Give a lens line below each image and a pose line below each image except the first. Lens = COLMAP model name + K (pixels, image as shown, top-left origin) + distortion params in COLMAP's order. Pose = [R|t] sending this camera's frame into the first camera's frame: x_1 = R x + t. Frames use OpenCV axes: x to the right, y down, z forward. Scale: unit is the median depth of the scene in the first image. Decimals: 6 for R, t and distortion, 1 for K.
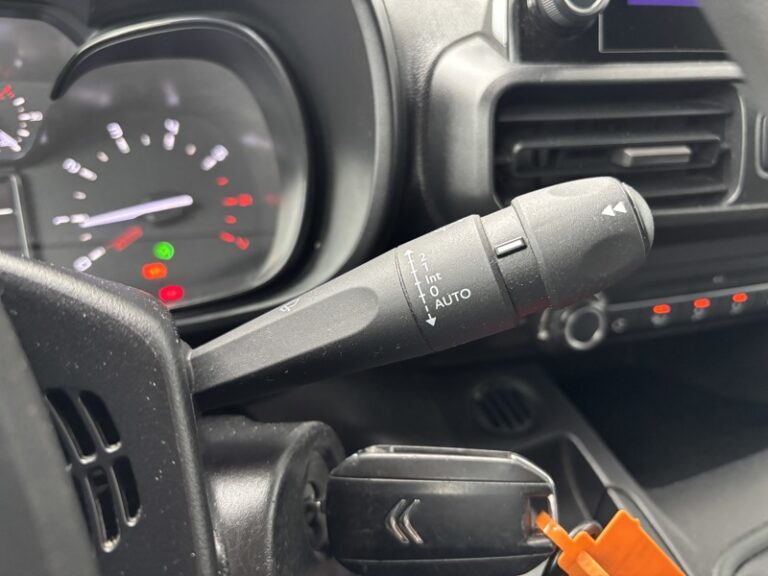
lens RADIAL K [[580.9, 0, 380.7], [0, 580.9, 292.8], [0, 0, 1]] dist [0.018134, -0.033564]
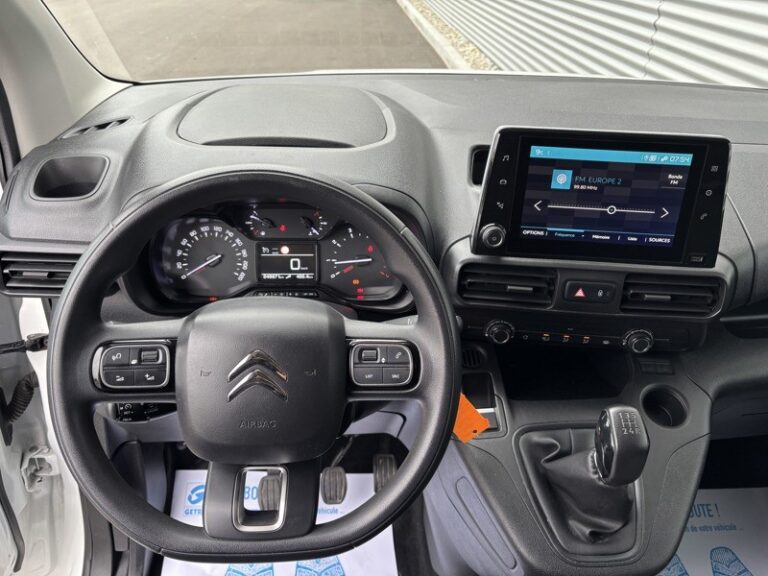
lens RADIAL K [[580.9, 0, 385.5], [0, 580.9, 288.1], [0, 0, 1]] dist [0.018134, -0.033564]
pose [[0.930600, 0.202140, -0.305161, 0.623586], [-0.149039, 0.970699, 0.188495, -0.580058], [0.334322, -0.129933, 0.933459, -1.618164]]
